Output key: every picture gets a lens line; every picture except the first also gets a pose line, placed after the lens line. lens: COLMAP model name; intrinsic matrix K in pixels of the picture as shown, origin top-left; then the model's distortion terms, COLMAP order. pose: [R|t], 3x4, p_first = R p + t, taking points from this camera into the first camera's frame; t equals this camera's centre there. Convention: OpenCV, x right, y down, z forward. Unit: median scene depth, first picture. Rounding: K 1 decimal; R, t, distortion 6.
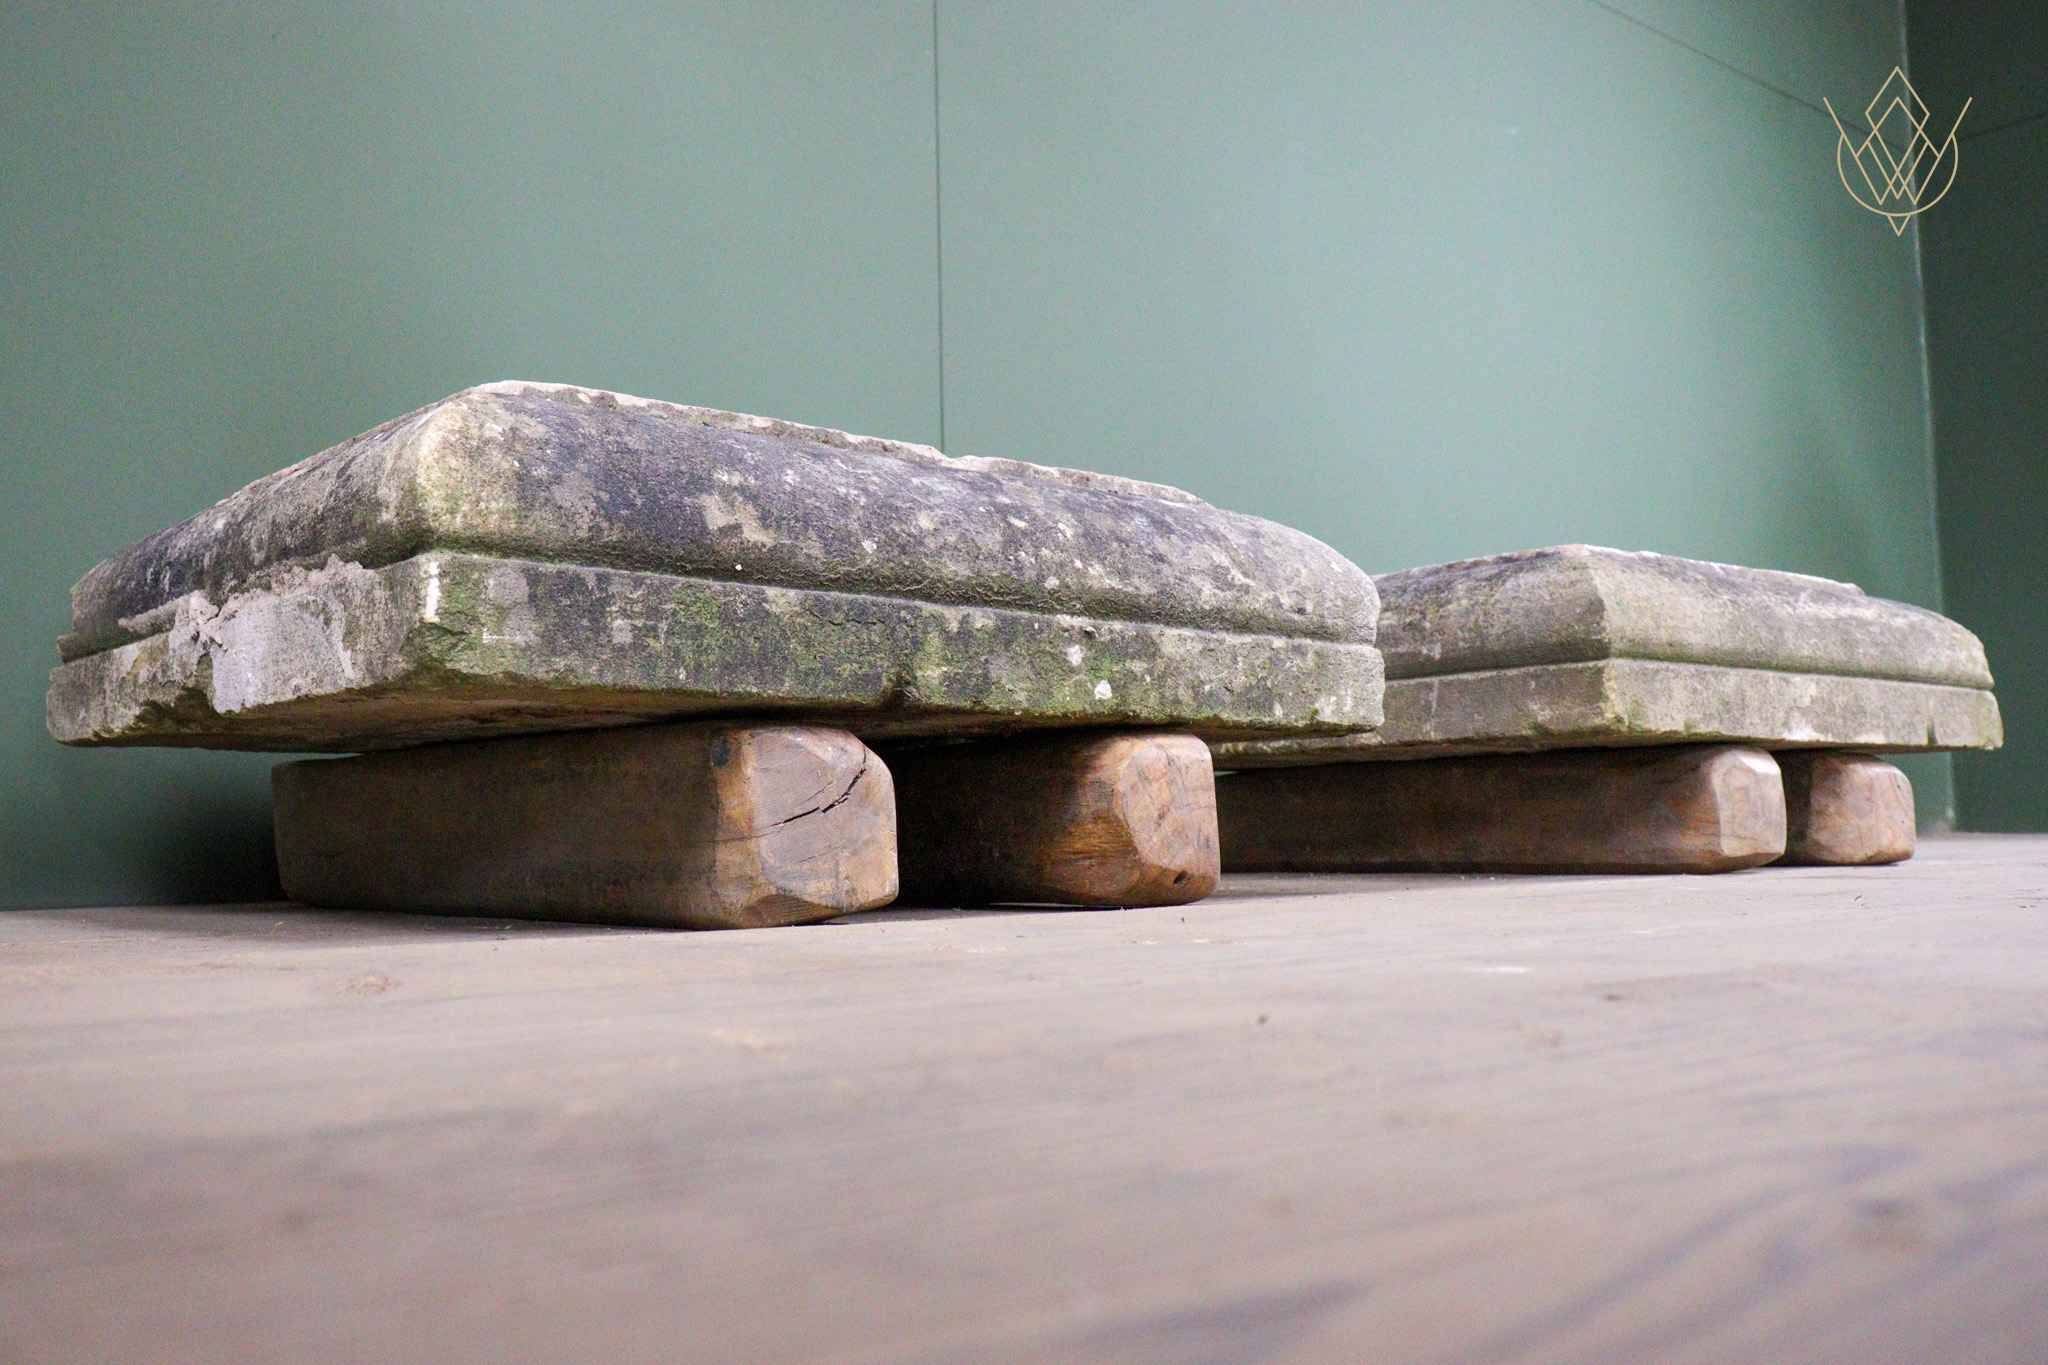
lens RADIAL K [[1841.5, 0, 1022.4], [0, 1841.5, 690.7], [0, 0, 1]] dist [0.002055, -0.003118]
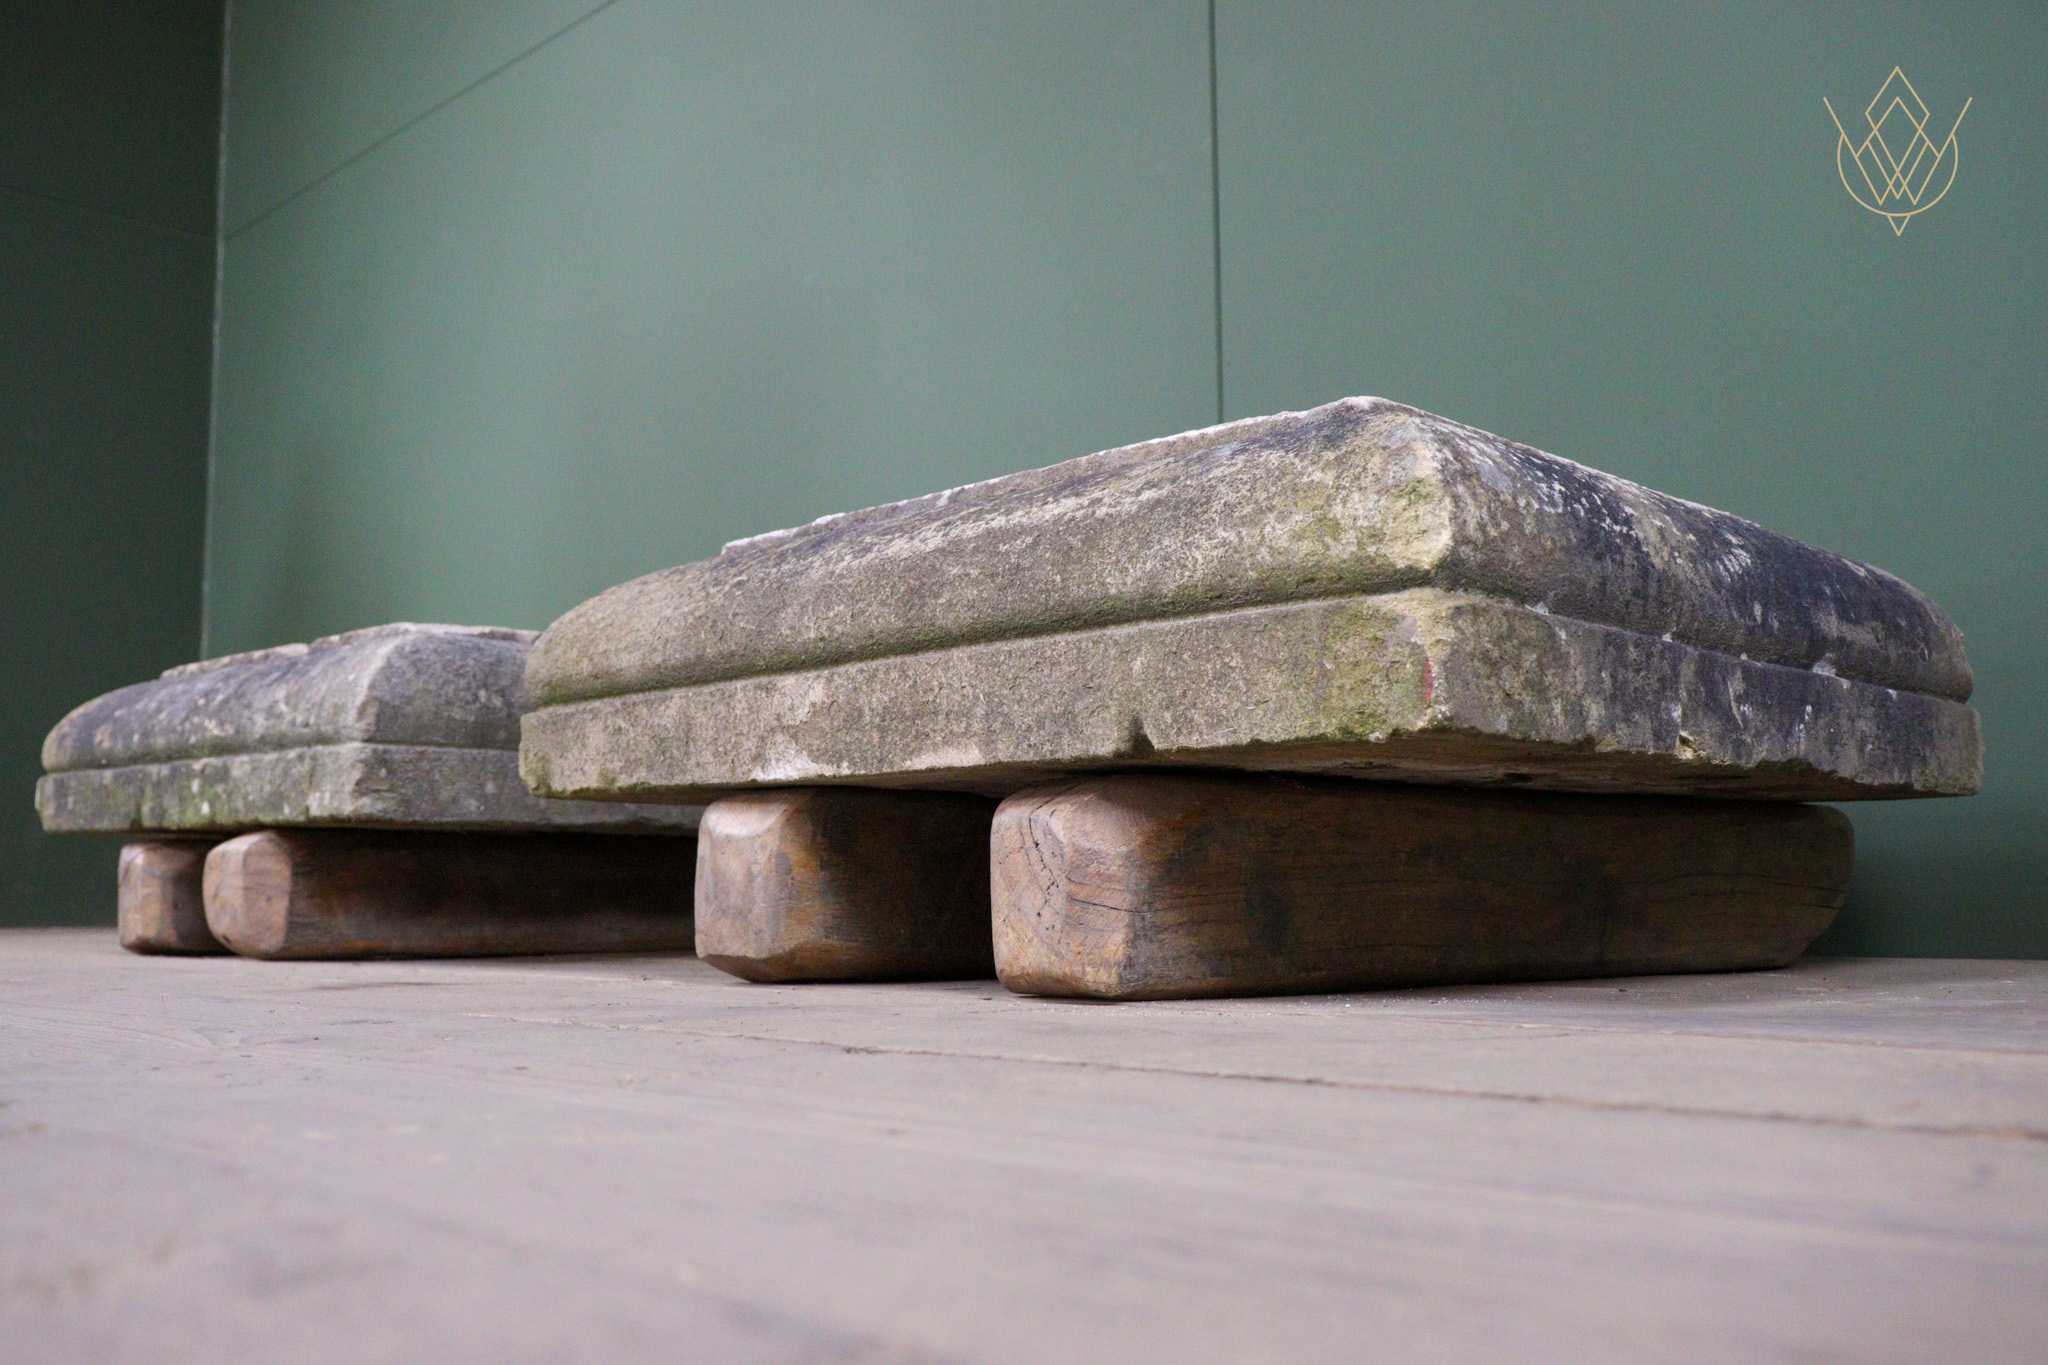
lens RADIAL K [[1841.5, 0, 1023.8], [0, 1841.5, 692.7], [0, 0, 1]] dist [0.002055, -0.003118]
pose [[0.087608, -0.091211, -0.991970, 1.531764], [0.079735, 0.993246, -0.084286, 0.082824], [0.992959, -0.071711, 0.094289, 1.489187]]
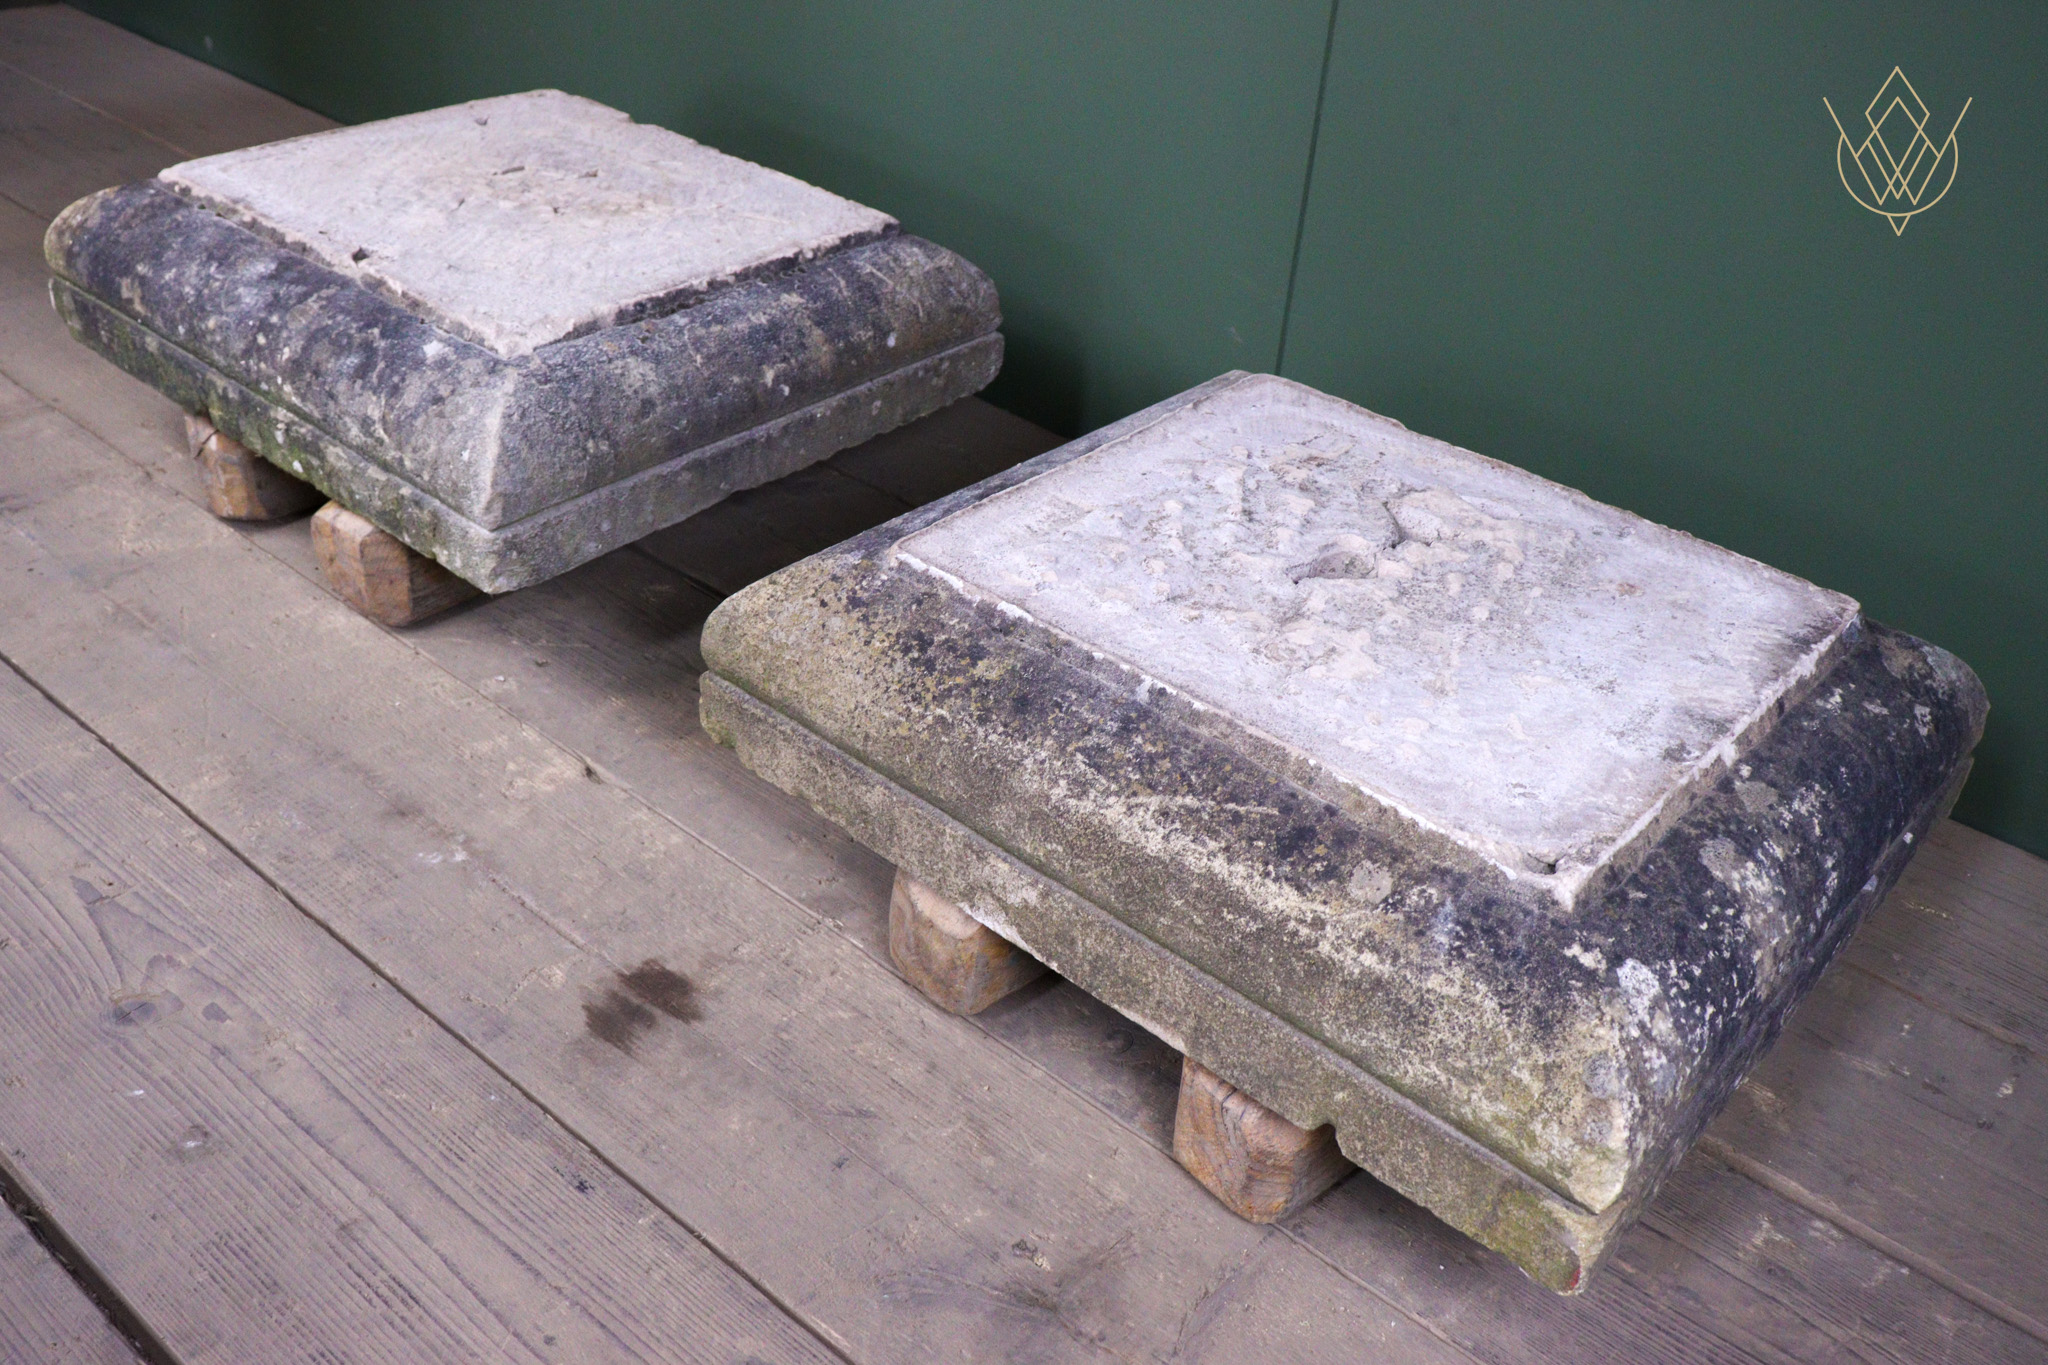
lens RADIAL K [[1841.5, 0, 1022.2], [0, 1841.5, 687.1], [0, 0, 1]] dist [0.002055, -0.003118]
pose [[0.156880, 0.571068, -0.805773, 1.401804], [-0.001648, 0.816025, 0.578014, -0.697694], [0.987616, -0.089351, 0.128960, 1.345738]]
